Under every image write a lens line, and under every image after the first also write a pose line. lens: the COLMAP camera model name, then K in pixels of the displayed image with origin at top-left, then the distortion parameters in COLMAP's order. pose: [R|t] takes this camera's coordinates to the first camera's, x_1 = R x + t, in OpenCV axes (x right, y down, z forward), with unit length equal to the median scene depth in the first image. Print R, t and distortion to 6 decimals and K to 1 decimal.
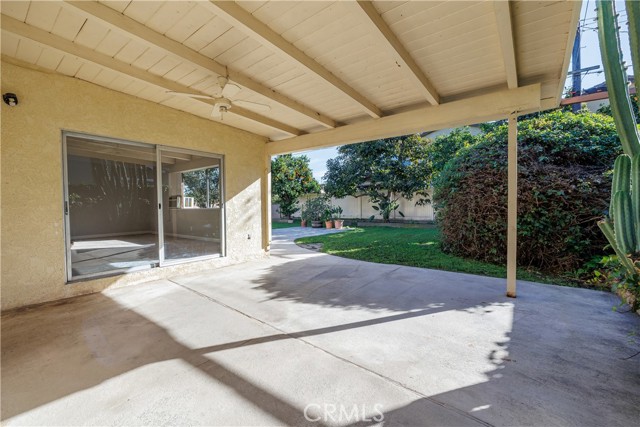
lens RADIAL K [[273.0, 0, 318.5], [0, 273.0, 214.2], [0, 0, 1]] dist [-0.005003, 0.000465]
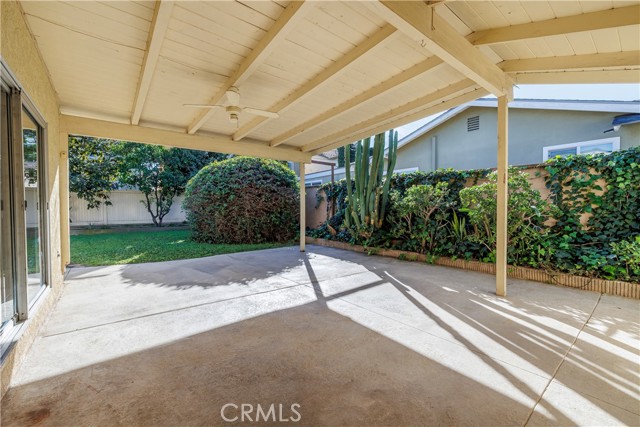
lens RADIAL K [[273.0, 0, 318.6], [0, 273.0, 213.7], [0, 0, 1]] dist [-0.005003, 0.000465]
pose [[0.219621, -0.016075, 0.975453, -1.207796], [0.031047, 0.999473, 0.009481, -0.000944], [-0.975091, 0.028202, 0.220004, 0.396473]]
